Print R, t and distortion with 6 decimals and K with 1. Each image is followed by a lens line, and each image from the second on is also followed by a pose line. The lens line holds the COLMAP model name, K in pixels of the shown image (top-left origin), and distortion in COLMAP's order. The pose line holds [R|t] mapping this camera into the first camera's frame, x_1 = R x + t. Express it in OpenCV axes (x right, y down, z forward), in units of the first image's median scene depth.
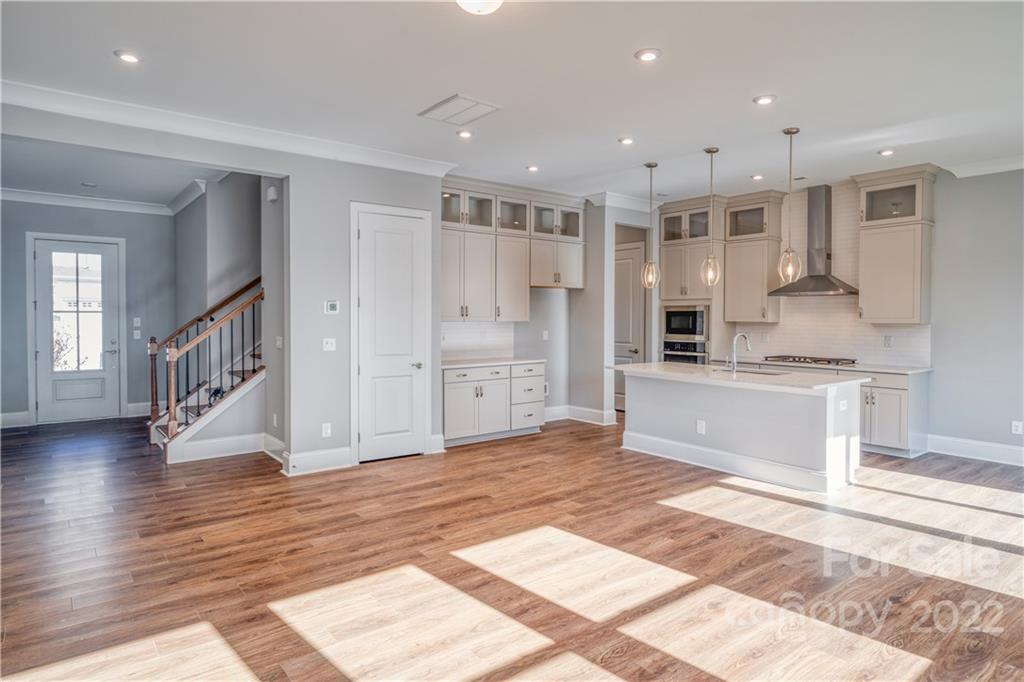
lens RADIAL K [[590.9, 0, 509.6], [0, 590.9, 333.7], [0, 0, 1]] dist [-0.001549, -0.001419]
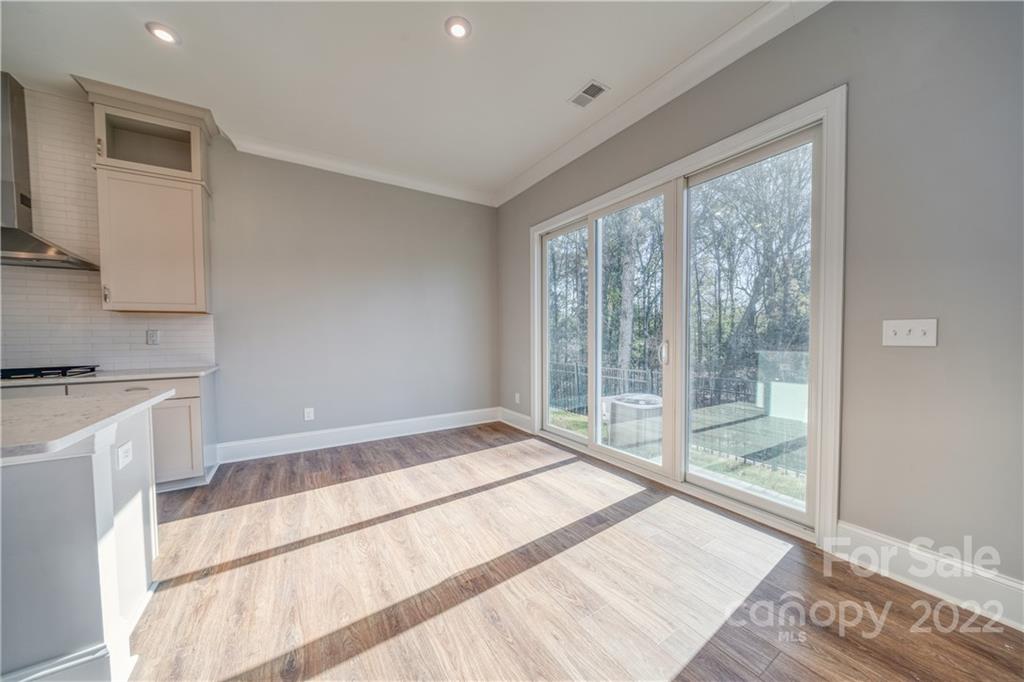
lens RADIAL K [[354.5, 0, 517.5], [0, 354.5, 341.8], [0, 0, 1]] dist [-0.005411, 0.000451]
pose [[0.093041, -0.026049, 0.995321, 0.259834], [0.037659, 0.999034, 0.022626, 0.029476], [-0.994950, 0.035378, 0.093932, 0.541607]]
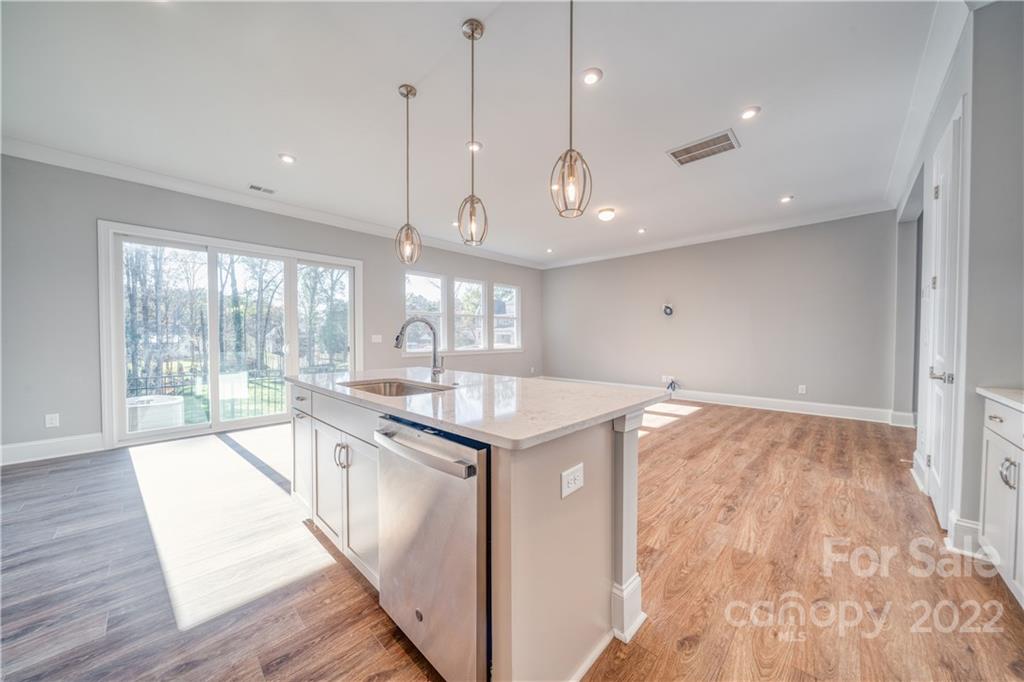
lens RADIAL K [[354.5, 0, 503.7], [0, 354.5, 342.5], [0, 0, 1]] dist [-0.005411, 0.000451]
pose [[-0.991610, -0.001723, -0.129252, 0.329207], [-0.007210, 0.999092, 0.041999, 0.006291], [0.129062, 0.042578, -0.990722, 1.276022]]
